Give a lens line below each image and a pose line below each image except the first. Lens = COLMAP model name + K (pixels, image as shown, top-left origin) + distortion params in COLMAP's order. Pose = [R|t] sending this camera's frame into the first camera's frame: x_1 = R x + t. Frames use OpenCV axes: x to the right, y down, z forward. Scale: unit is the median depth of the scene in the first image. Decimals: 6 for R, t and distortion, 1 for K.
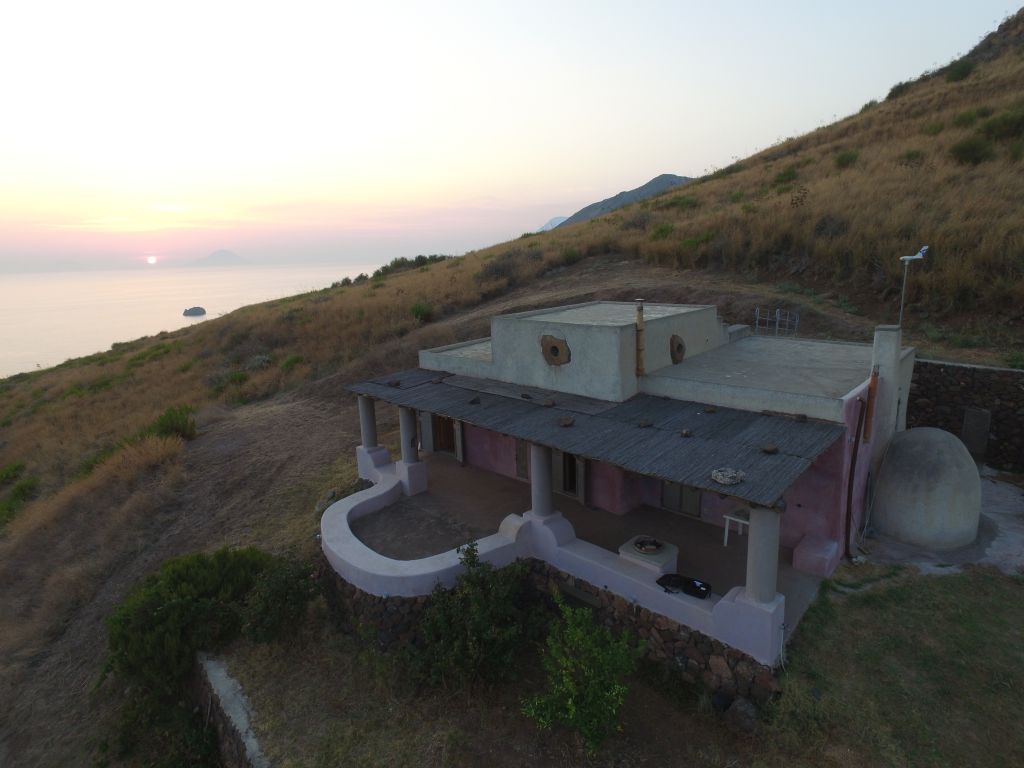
lens RADIAL K [[594.4, 0, 514.5], [0, 594.4, 371.7], [0, 0, 1]] dist [-0.014749, 0.017831]
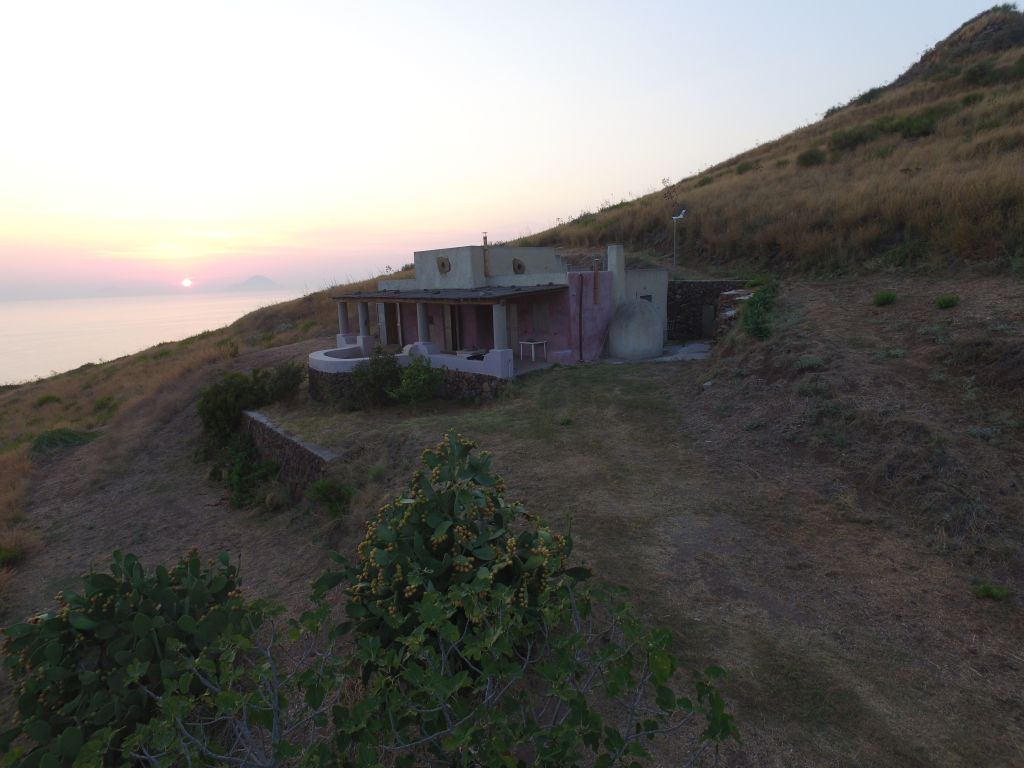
lens RADIAL K [[594.4, 0, 514.5], [0, 594.4, 371.7], [0, 0, 1]] dist [-0.014749, 0.017831]
pose [[0.998953, 0.002469, -0.045682, 0.427348], [-0.004223, 0.999256, -0.038345, 0.411267], [0.045553, 0.038498, 0.998220, -0.874176]]
